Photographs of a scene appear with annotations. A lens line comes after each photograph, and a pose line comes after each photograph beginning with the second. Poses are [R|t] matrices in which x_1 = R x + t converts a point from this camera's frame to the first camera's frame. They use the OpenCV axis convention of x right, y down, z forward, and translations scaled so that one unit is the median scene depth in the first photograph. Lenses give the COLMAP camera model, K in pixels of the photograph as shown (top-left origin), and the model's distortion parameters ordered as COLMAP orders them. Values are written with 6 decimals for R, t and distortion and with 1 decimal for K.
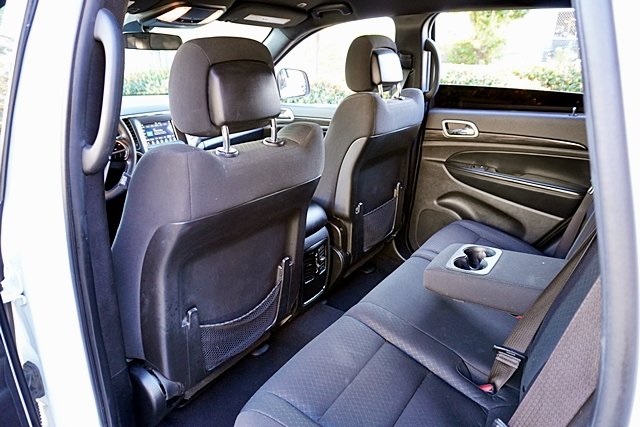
lens RADIAL K [[427.7, 0, 320.0], [0, 427.7, 215.0], [0, 0, 1]] dist [-0.044799, 0.033948]
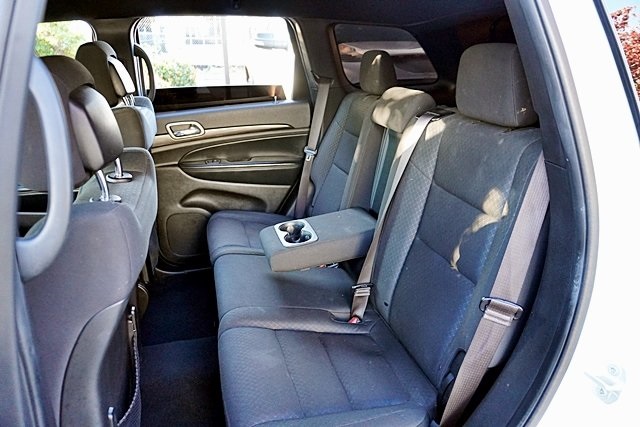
lens RADIAL K [[427.7, 0, 321.5], [0, 427.7, 213.4], [0, 0, 1]] dist [-0.044799, 0.033948]
pose [[0.622087, -0.302344, 0.722216, -0.281183], [0.296047, 0.944781, 0.140514, -0.060442], [-0.724820, 0.126398, 0.677244, 0.092165]]
